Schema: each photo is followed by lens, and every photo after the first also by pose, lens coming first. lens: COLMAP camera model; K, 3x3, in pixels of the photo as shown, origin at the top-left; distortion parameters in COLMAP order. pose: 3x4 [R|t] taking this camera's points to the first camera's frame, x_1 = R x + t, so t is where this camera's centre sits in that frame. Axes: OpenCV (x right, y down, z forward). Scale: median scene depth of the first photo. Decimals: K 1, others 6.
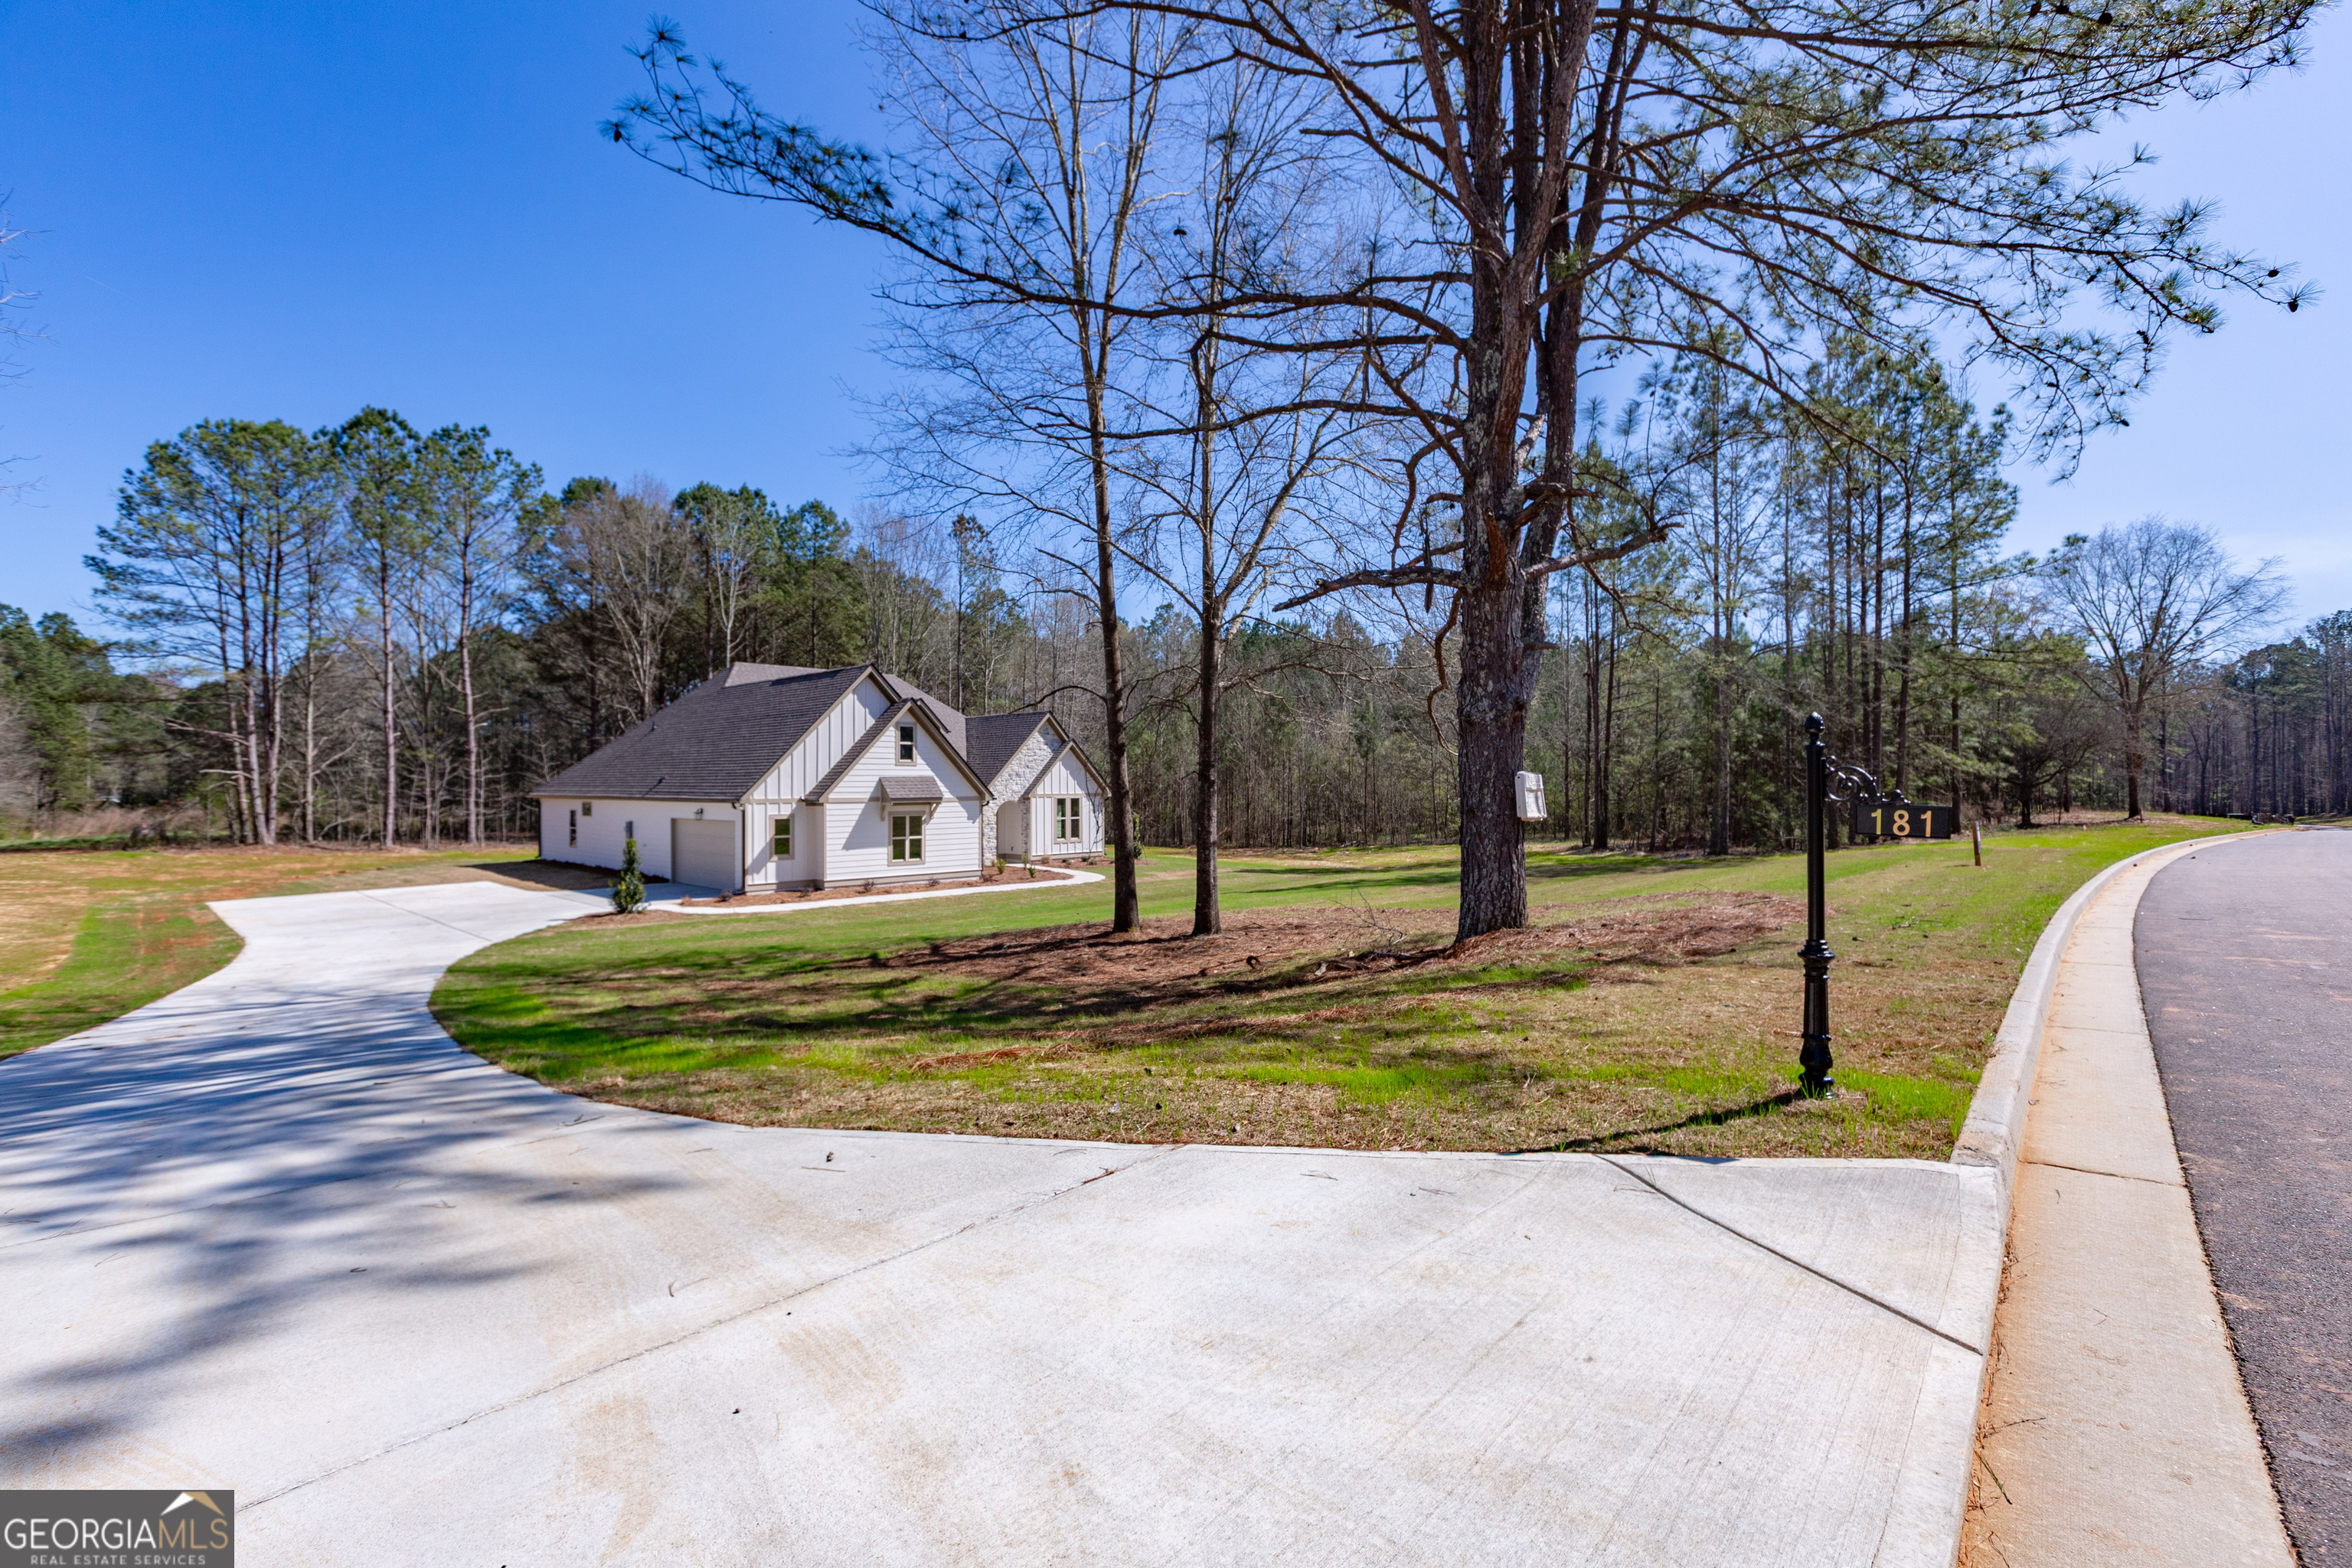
lens RADIAL K [[1062.4, 0, 1185.5], [0, 1062.4, 781.7], [0, 0, 1]] dist [-0.000182, -0.000210]
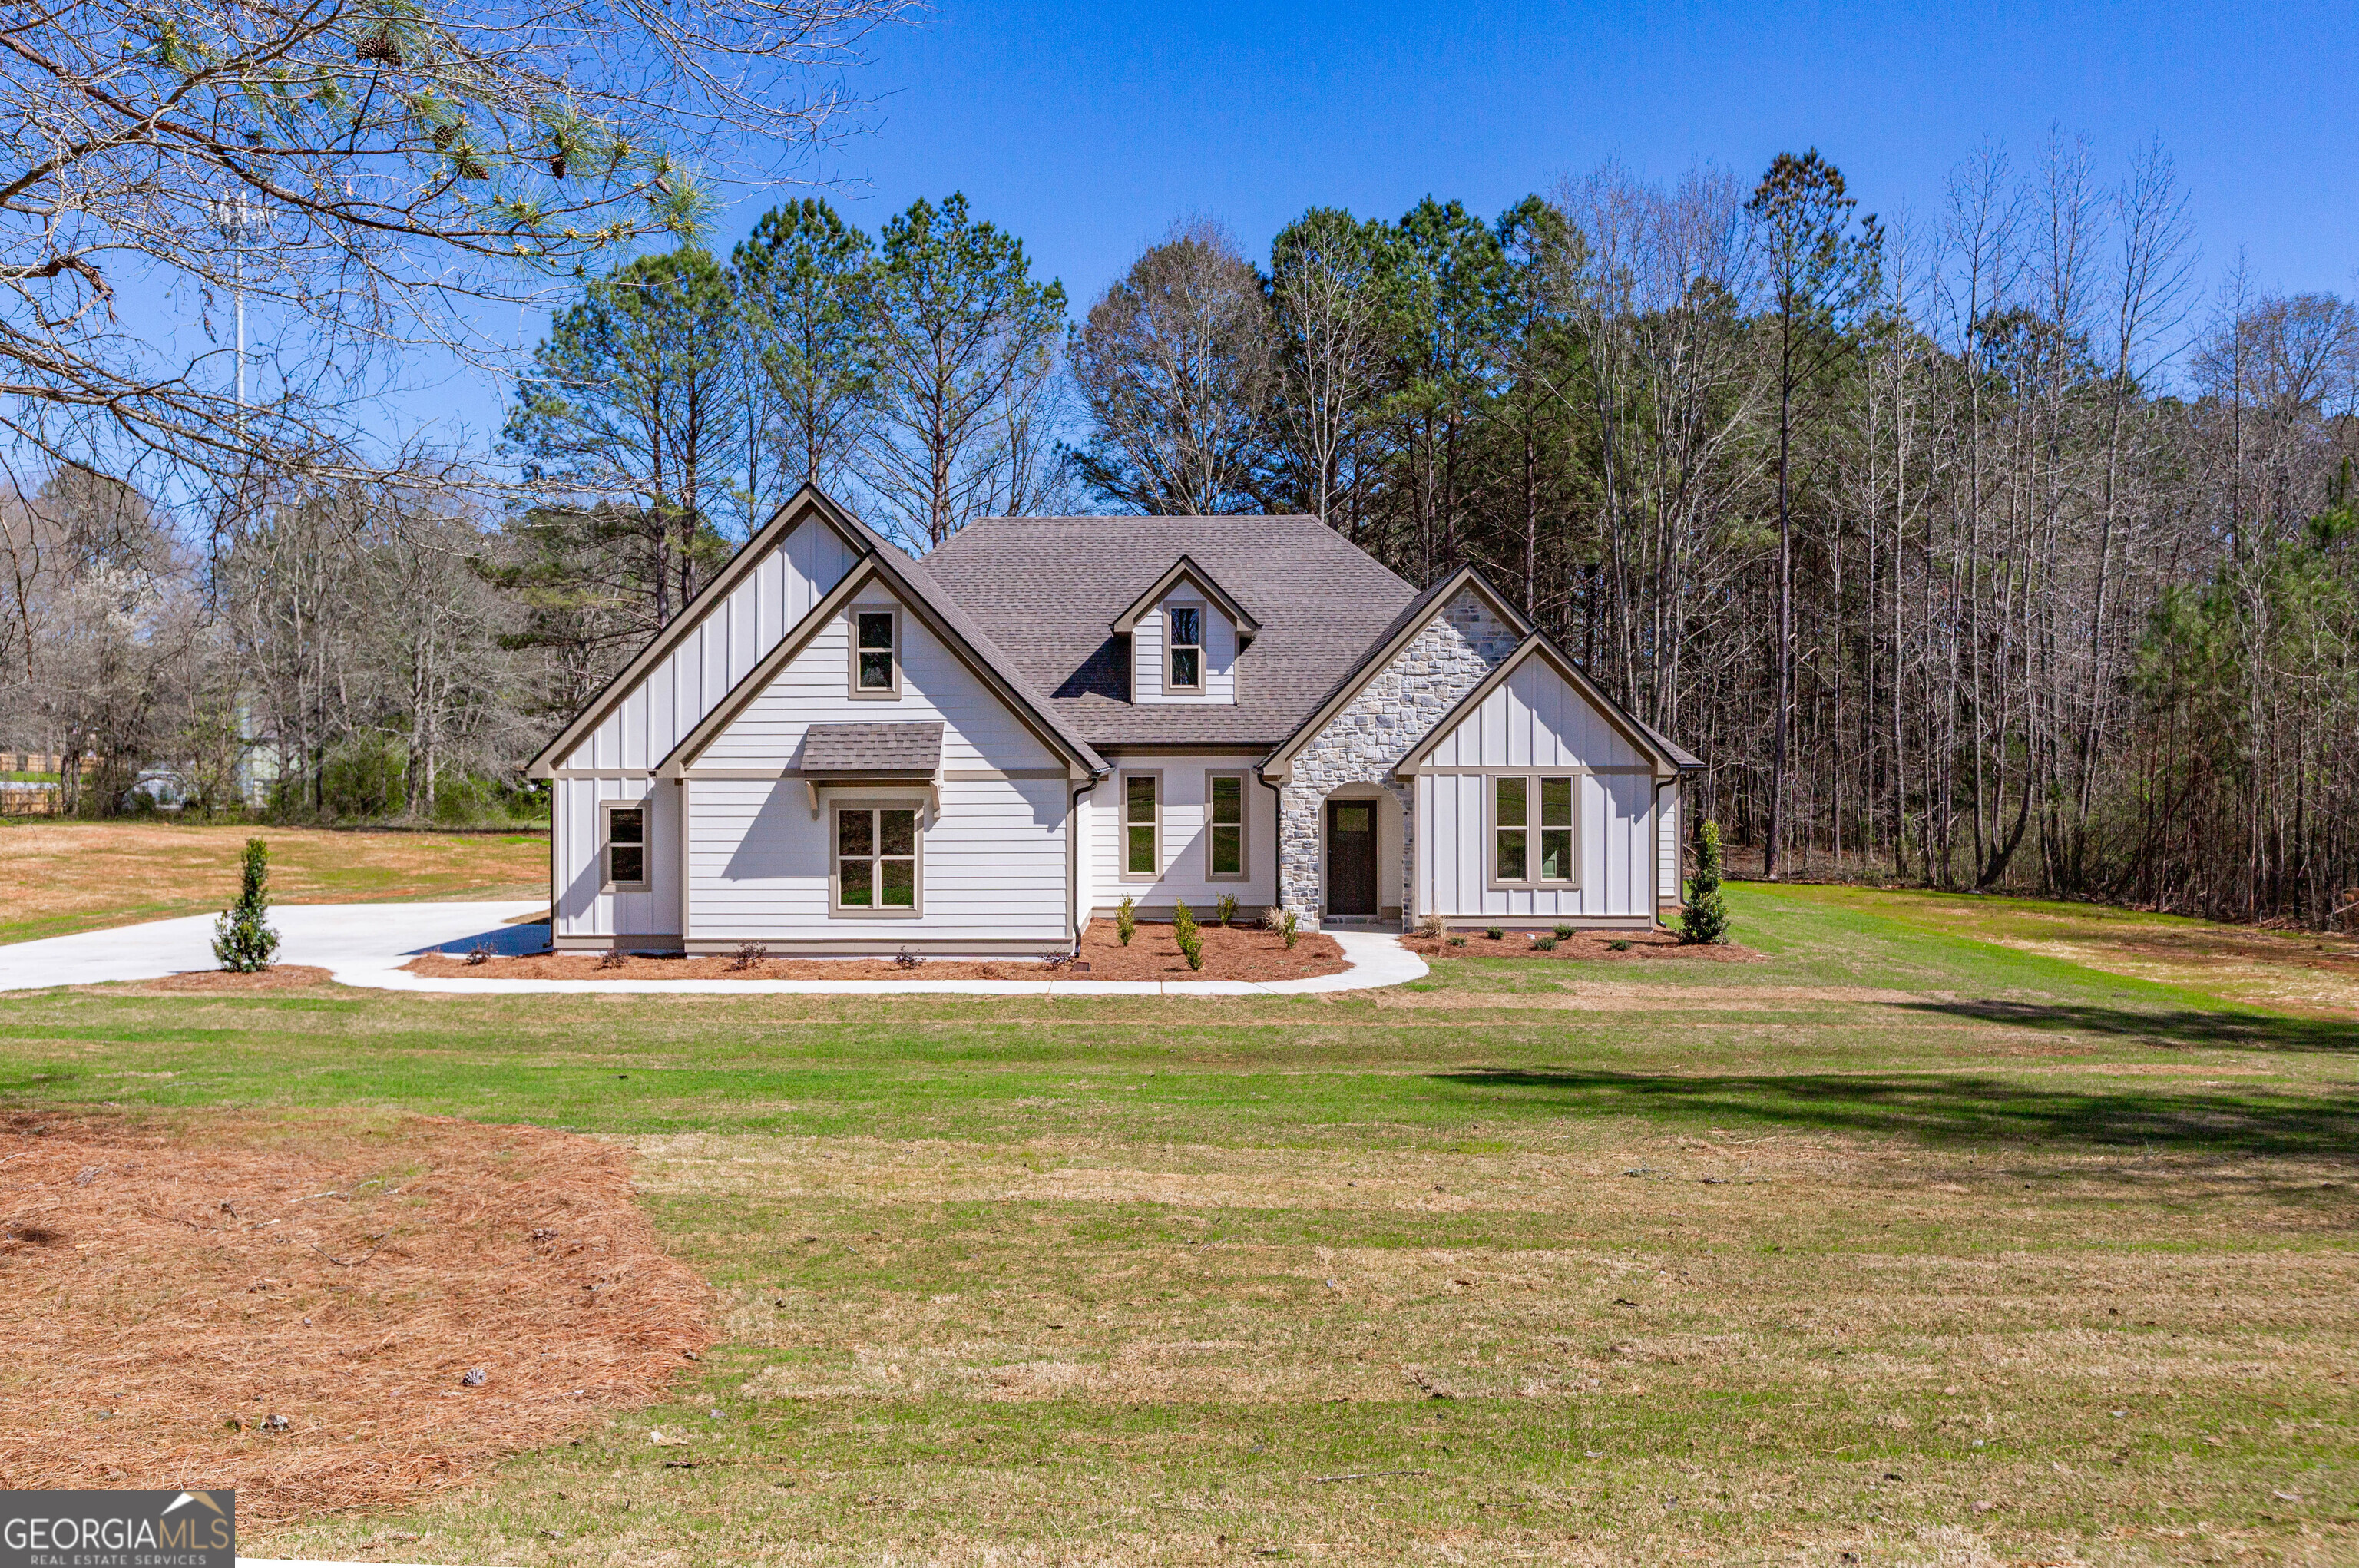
lens RADIAL K [[1823.5, 0, 1101.5], [0, 1823.5, 772.4], [0, 0, 1]] dist [0.041204, 0.001787]
pose [[0.659549, 0.006024, -0.751637, 0.386267], [0.001561, 0.999955, 0.009384, 0.008801], [0.751660, -0.007363, 0.659510, 0.552832]]
